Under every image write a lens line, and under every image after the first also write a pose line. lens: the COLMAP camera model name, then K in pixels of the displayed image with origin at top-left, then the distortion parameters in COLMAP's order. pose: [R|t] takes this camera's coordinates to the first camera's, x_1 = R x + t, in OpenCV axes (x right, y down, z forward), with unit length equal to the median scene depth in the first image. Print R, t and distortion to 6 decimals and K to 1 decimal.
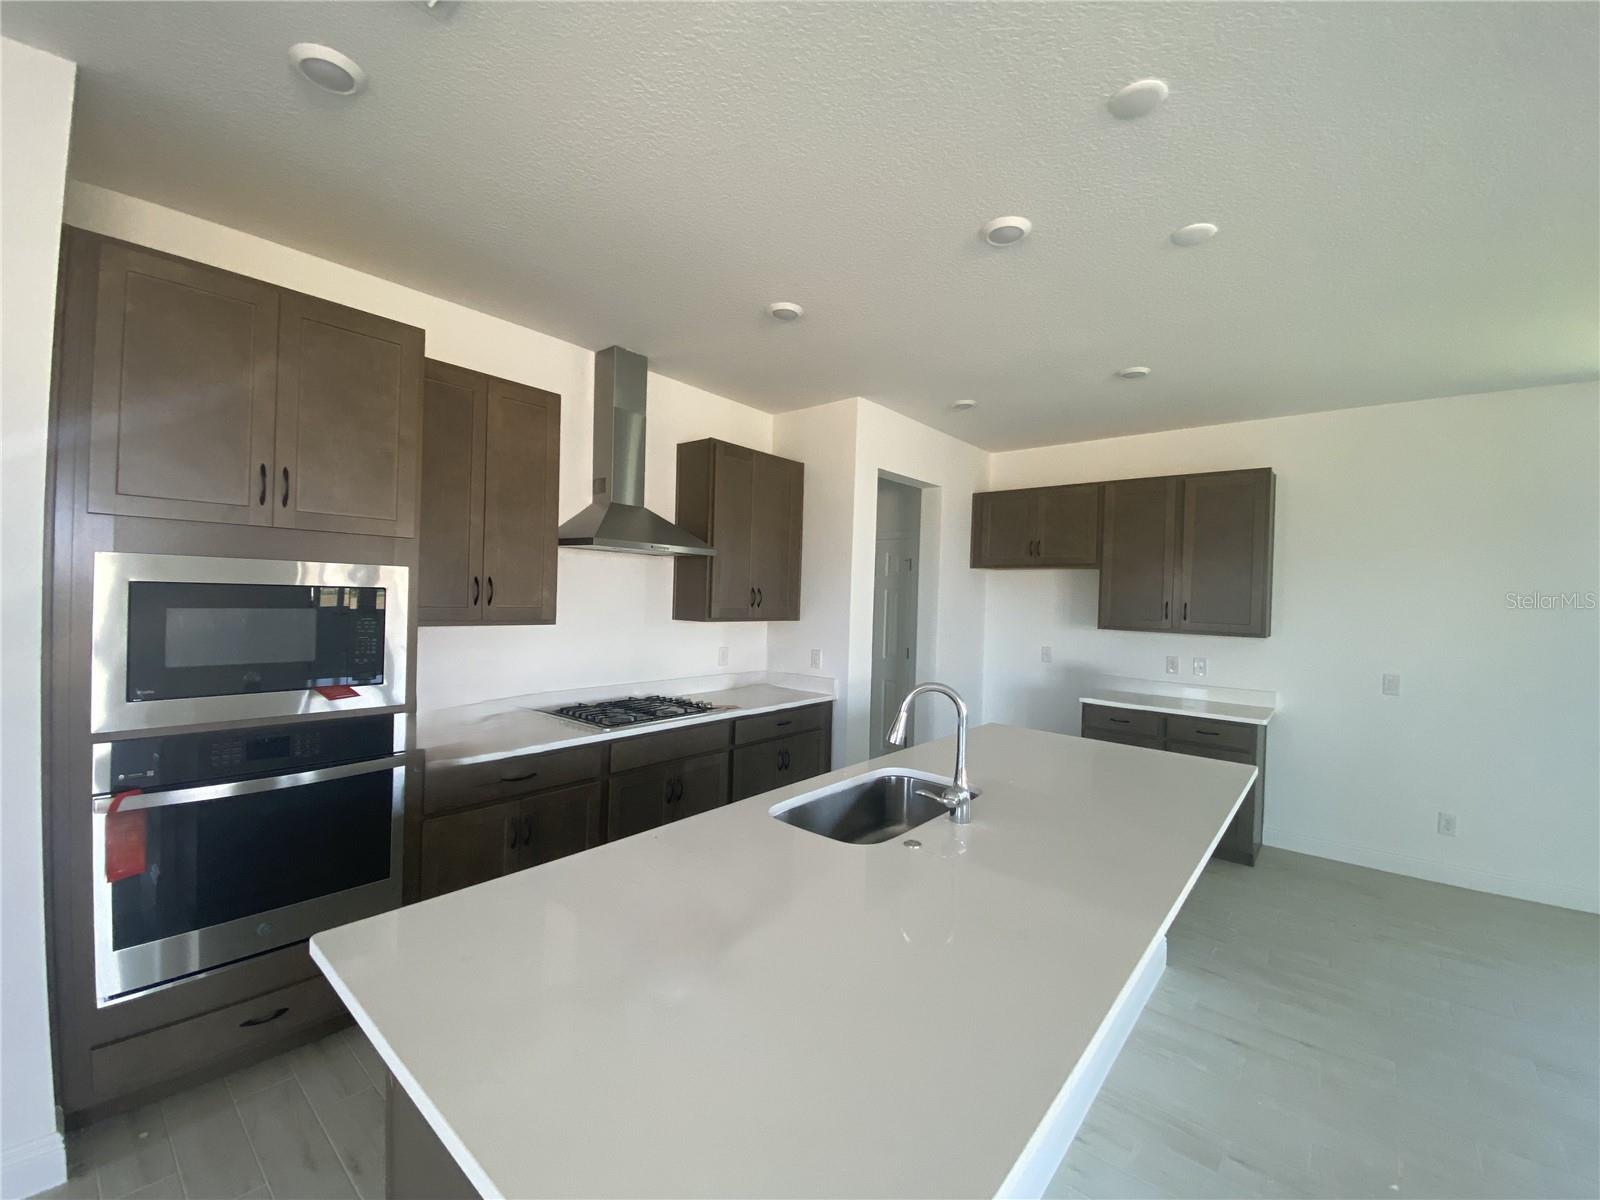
lens RADIAL K [[619.9, 0, 768.4], [0, 619.9, 595.1], [0, 0, 1]] dist [-0.027079, -0.000077]
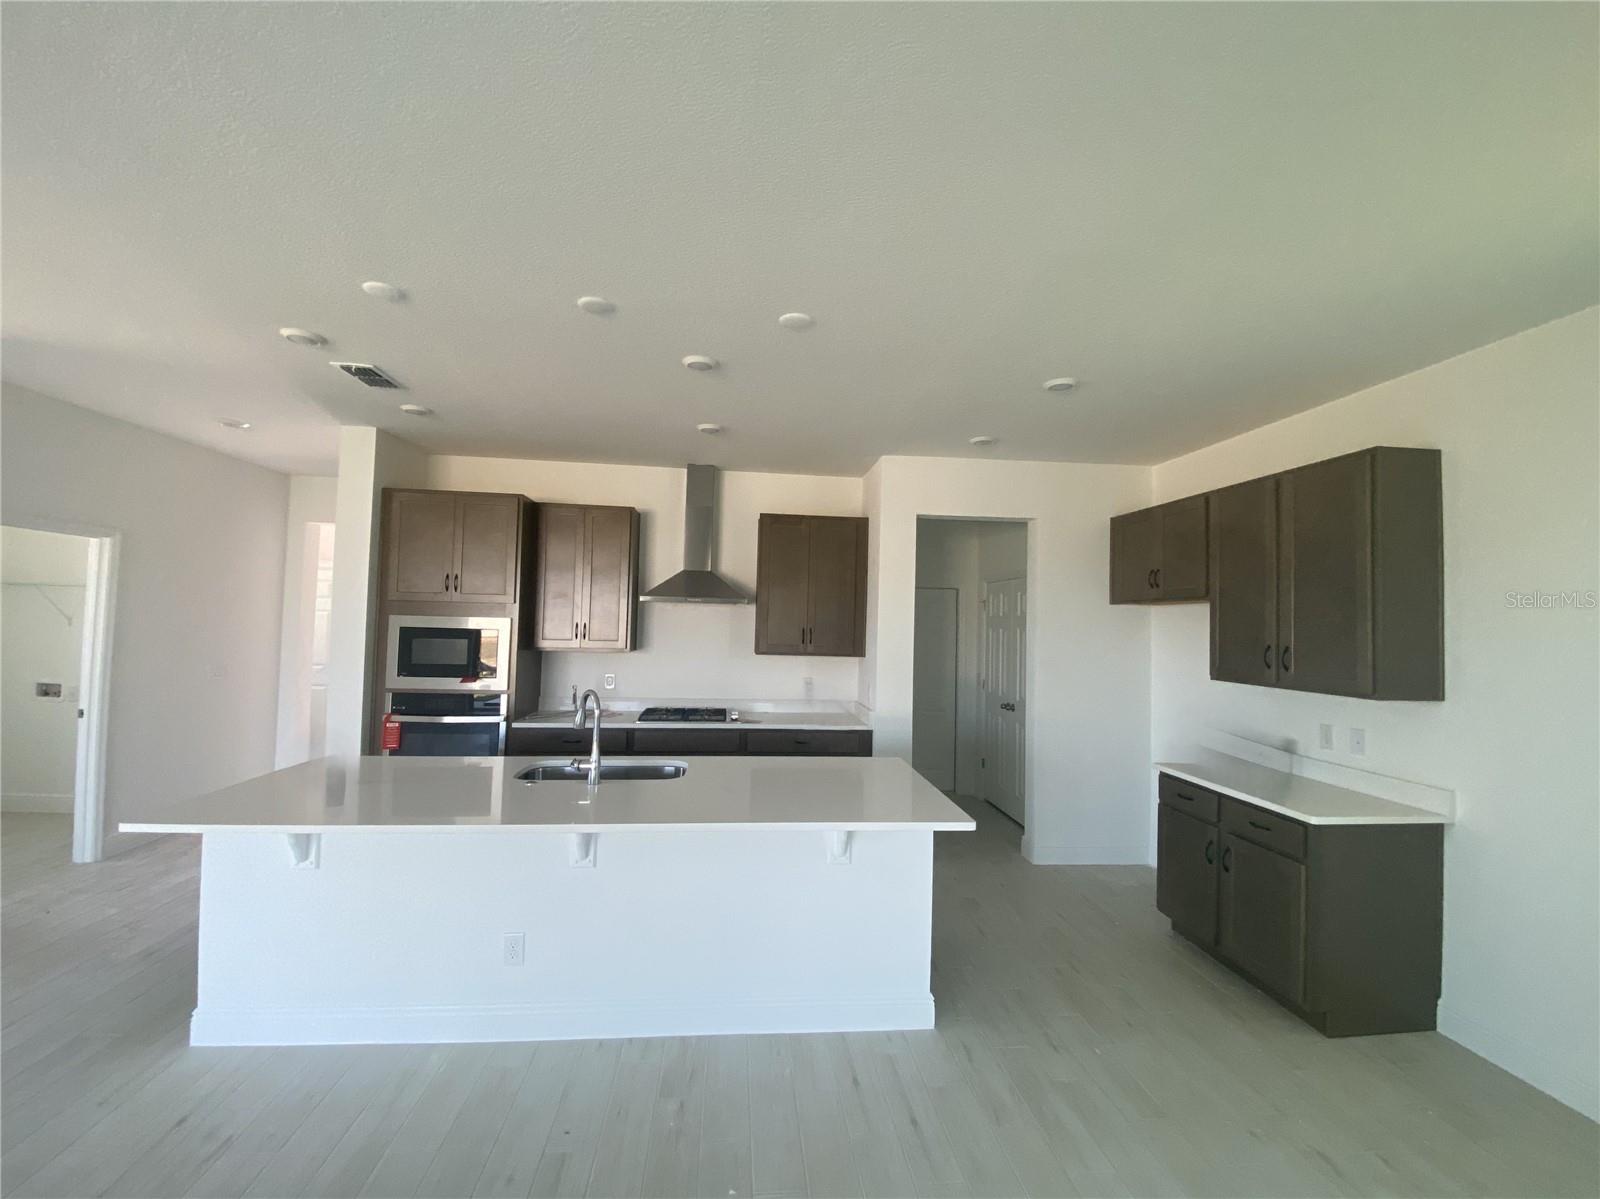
lens RADIAL K [[654.1, 0, 815.5], [0, 654.1, 601.0], [0, 0, 1]] dist [0.000454, -0.000490]
pose [[0.747259, -0.033298, -0.663699, 0.897441], [-0.005078, 0.998429, -0.055808, 0.004673], [0.664514, 0.045073, 0.745915, 0.062636]]
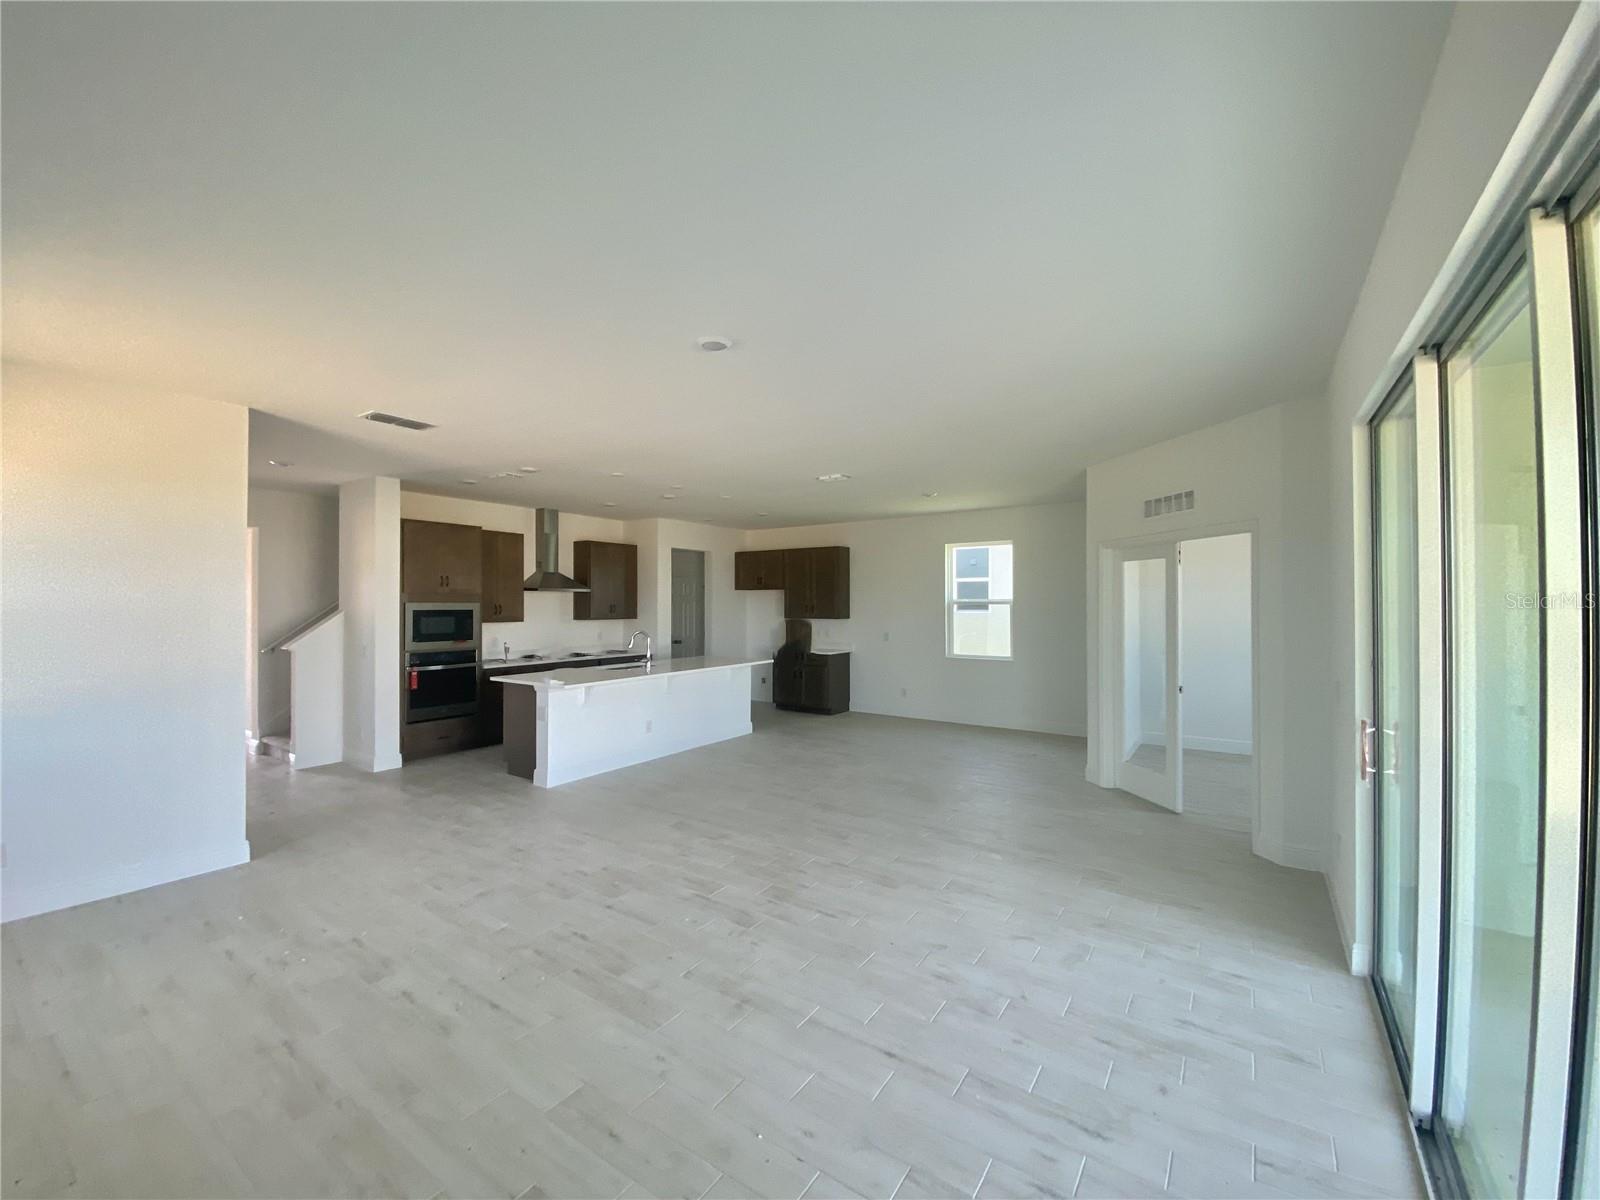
lens RADIAL K [[654.1, 0, 815.5], [0, 654.1, 601.5], [0, 0, 1]] dist [0.000454, -0.000490]
pose [[0.985147, -0.030083, 0.169060, 0.326469], [0.030312, 0.999540, 0.001226, -0.002884], [-0.169019, 0.003917, 0.985605, -1.566632]]
